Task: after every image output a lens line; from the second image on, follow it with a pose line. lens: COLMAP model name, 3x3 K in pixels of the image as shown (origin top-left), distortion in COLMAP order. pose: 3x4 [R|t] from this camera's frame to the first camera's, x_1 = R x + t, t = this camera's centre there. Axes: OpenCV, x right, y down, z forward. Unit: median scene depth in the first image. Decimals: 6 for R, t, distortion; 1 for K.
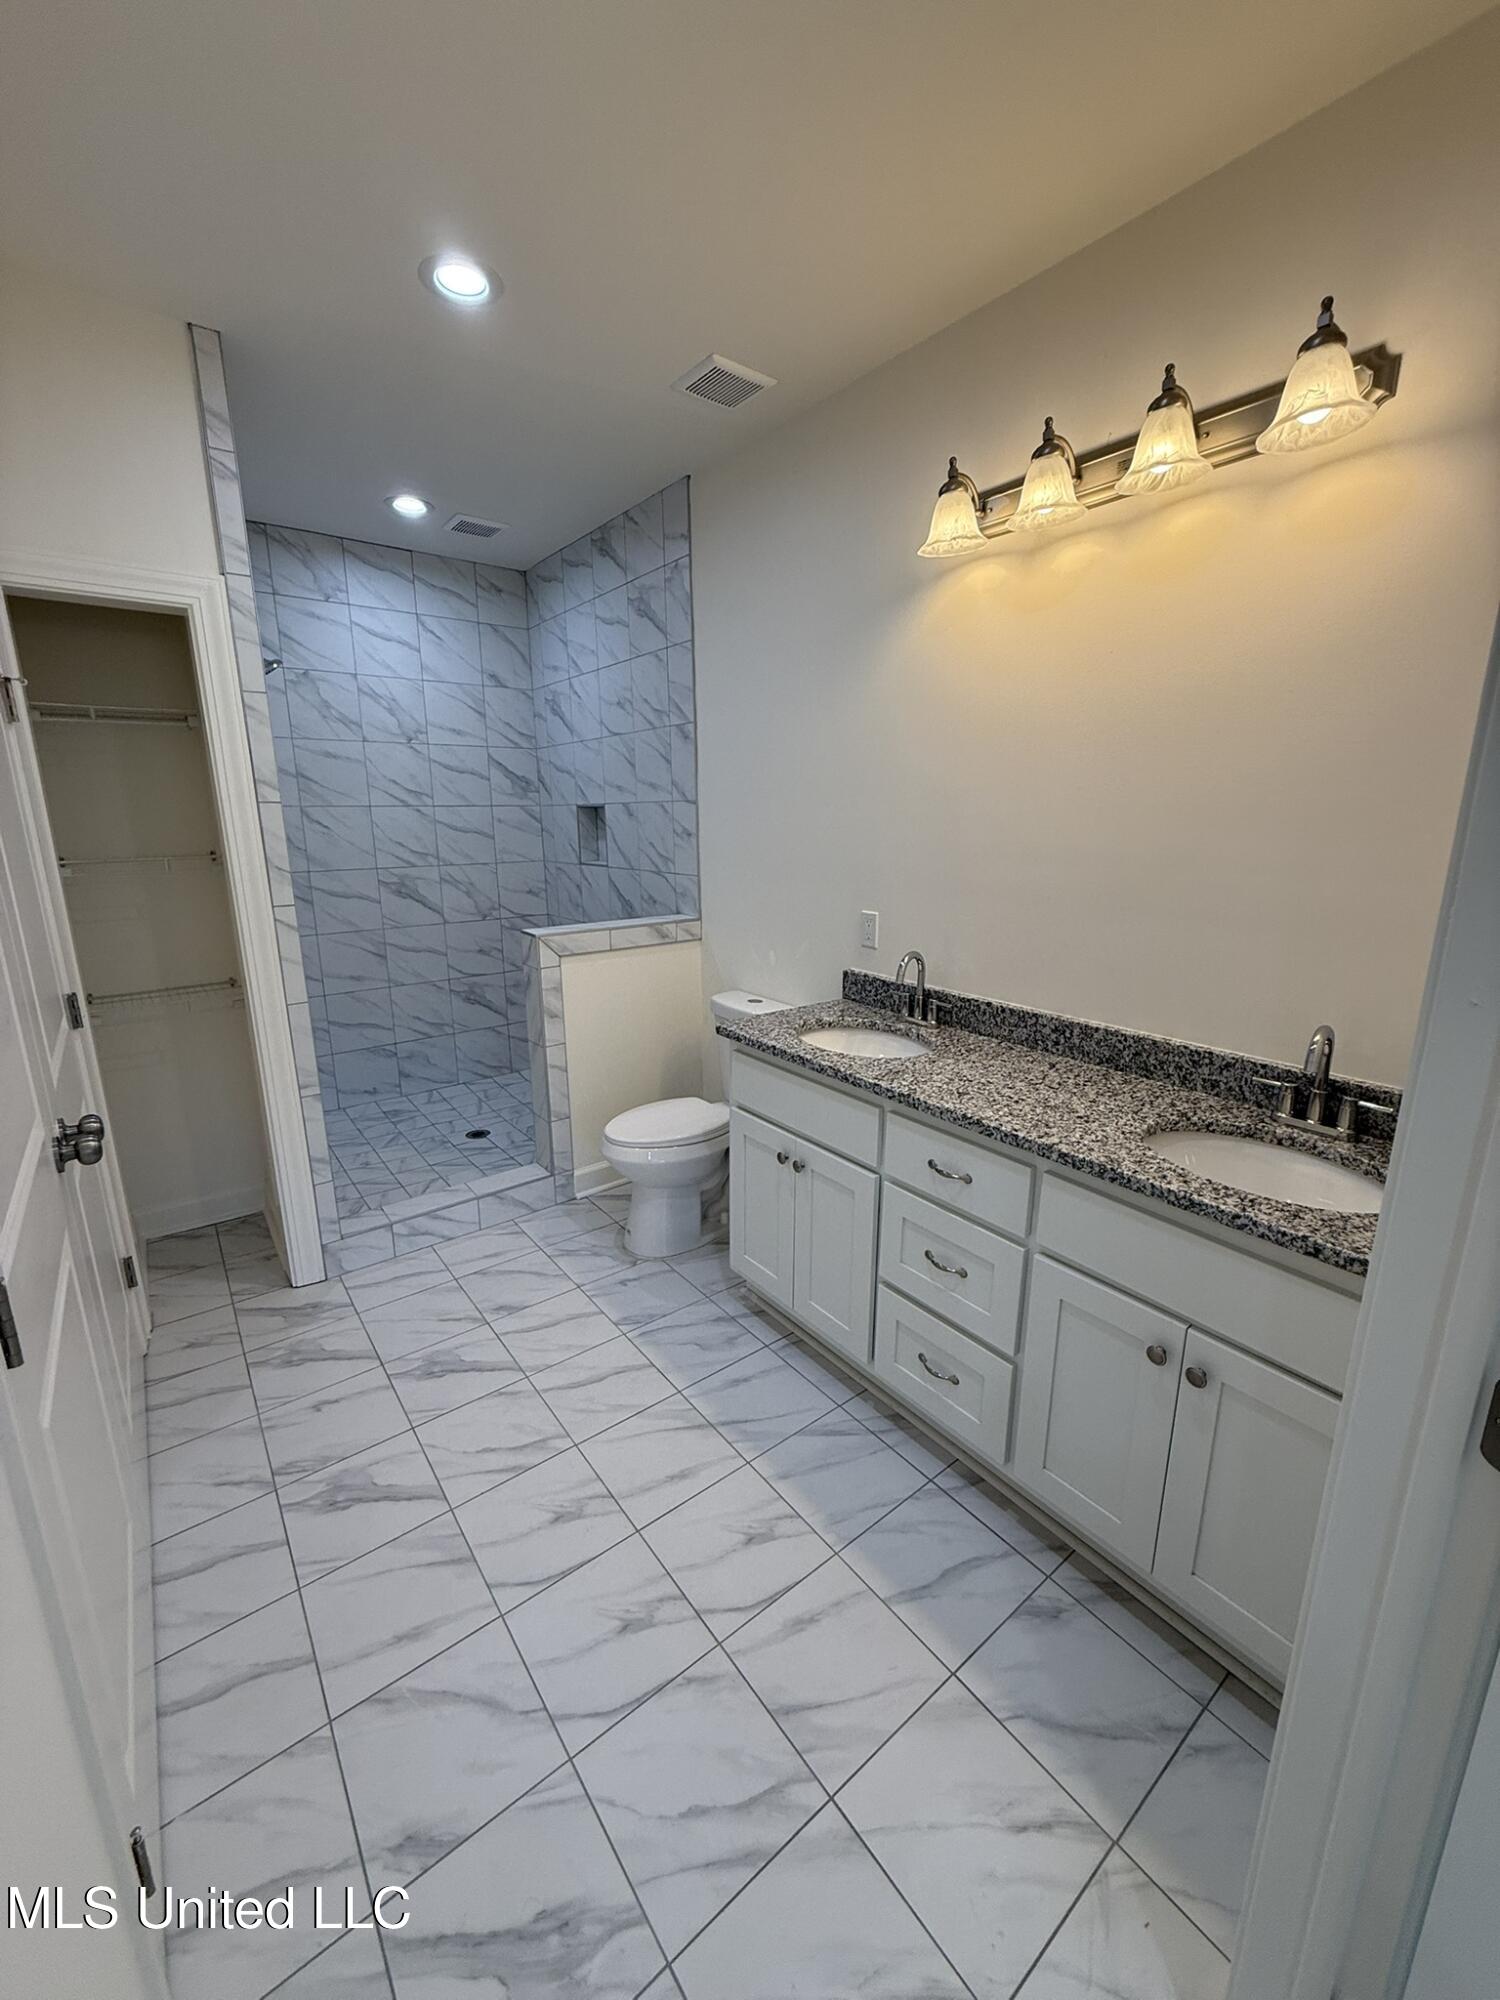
lens RADIAL K [[796.6, 0, 743.2], [0, 796.6, 996.3], [0, 0, 1]] dist [0.001119, -0.000725]
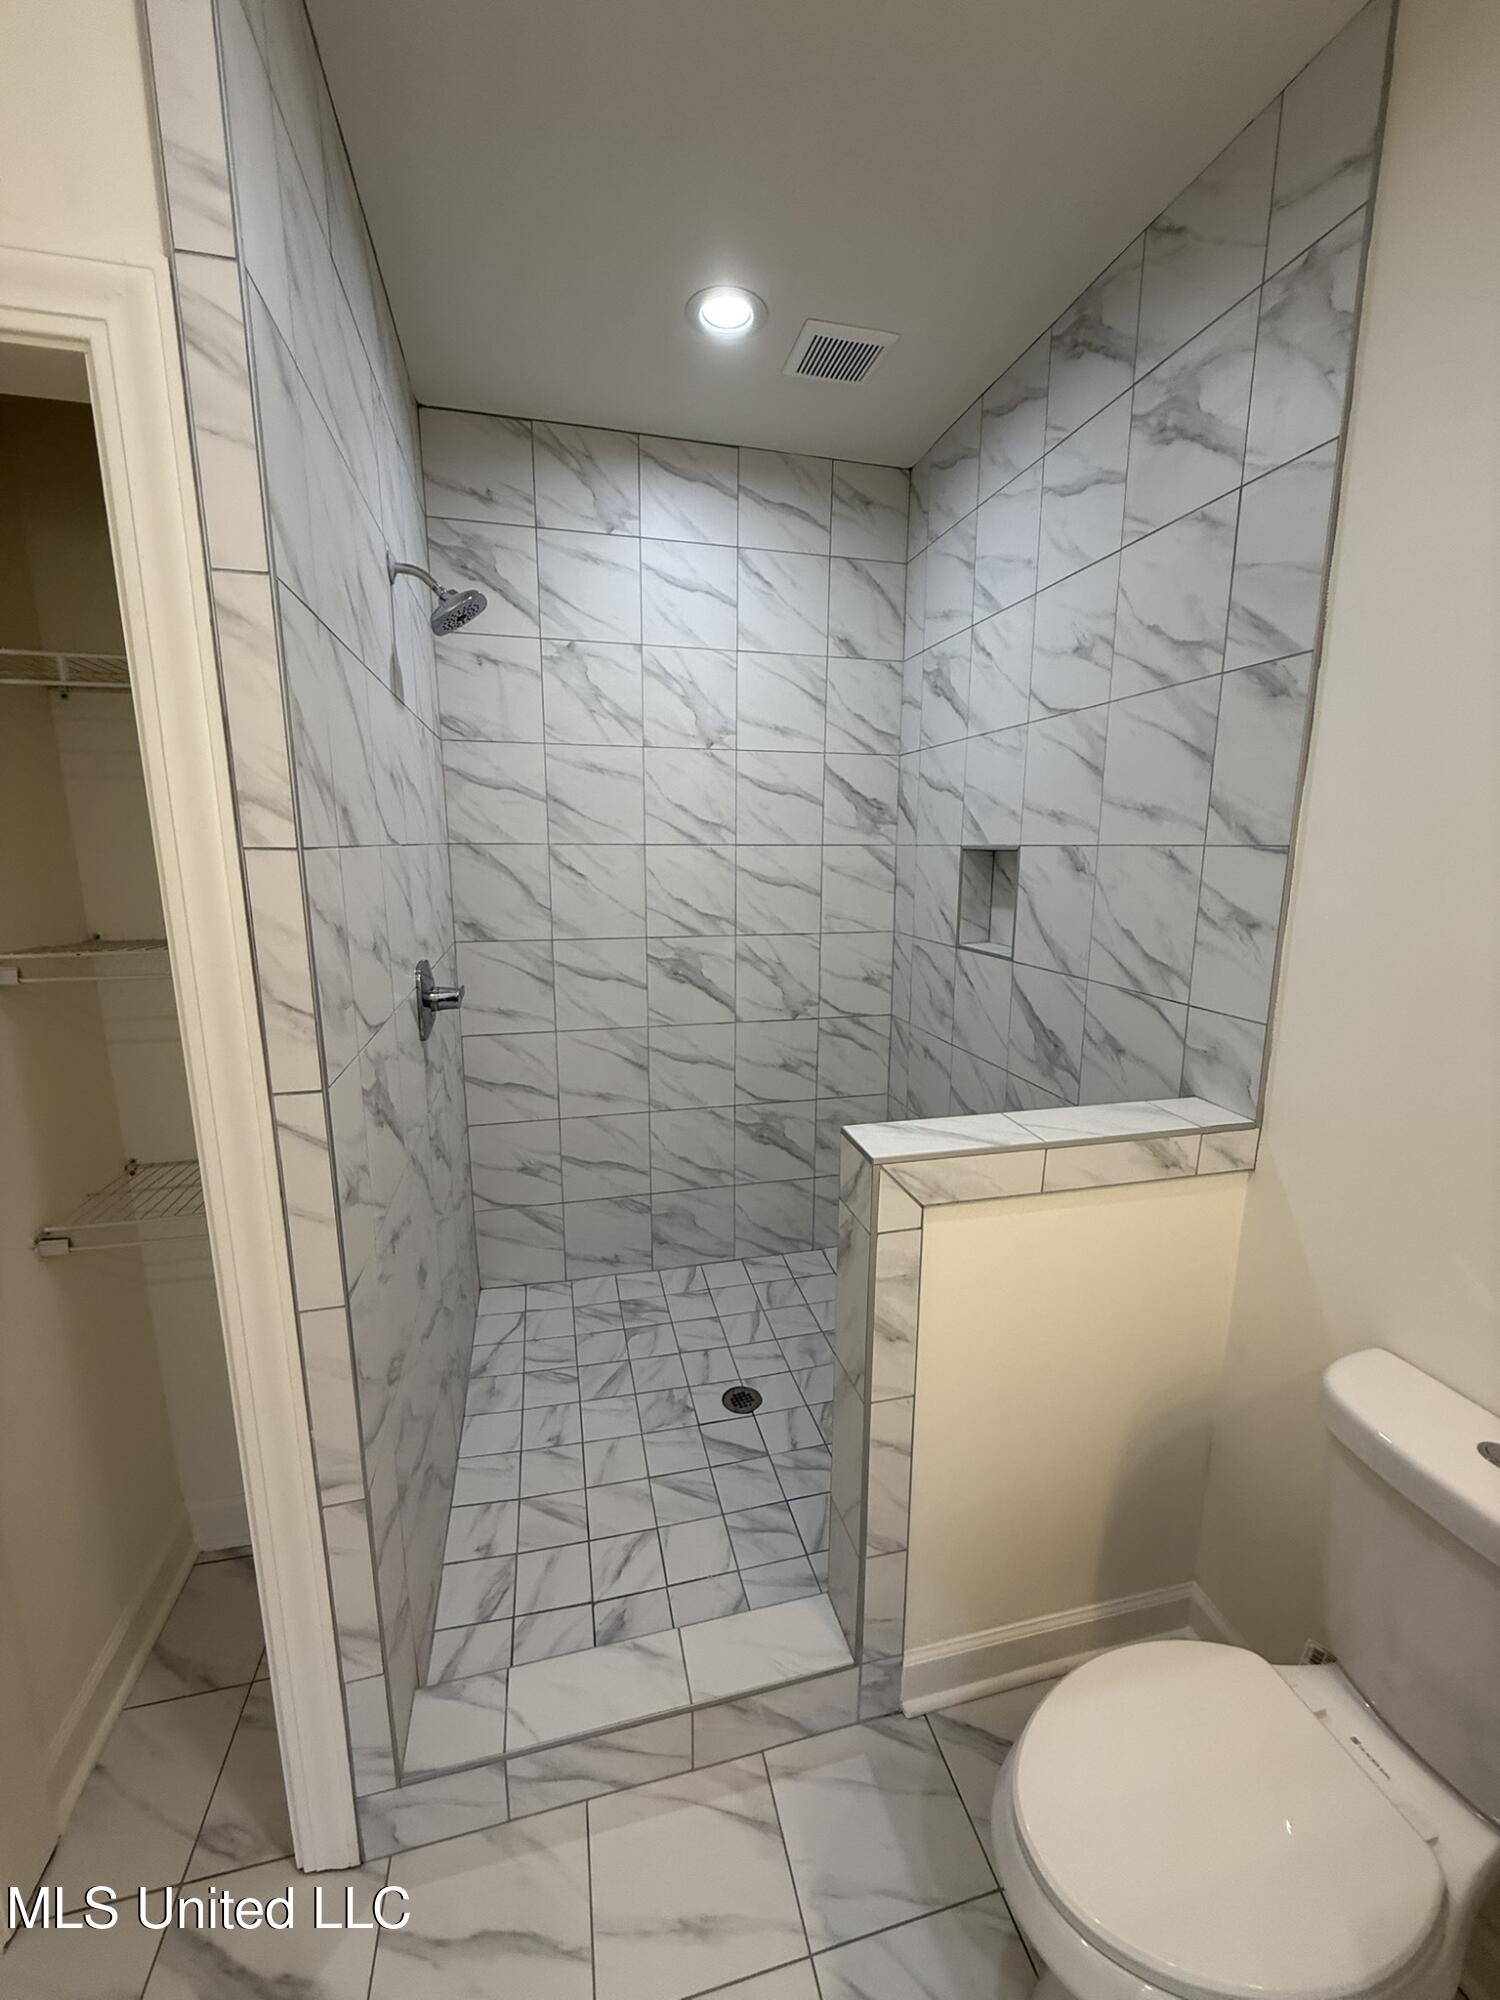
lens RADIAL K [[796.6, 0, 750.0], [0, 796.6, 999.0], [0, 0, 1]] dist [0.001119, -0.000725]
pose [[0.918962, 0.086670, -0.384705, -0.130582], [-0.099682, 0.994921, -0.013970, -0.117733], [0.381540, 0.051186, 0.922934, 0.457820]]
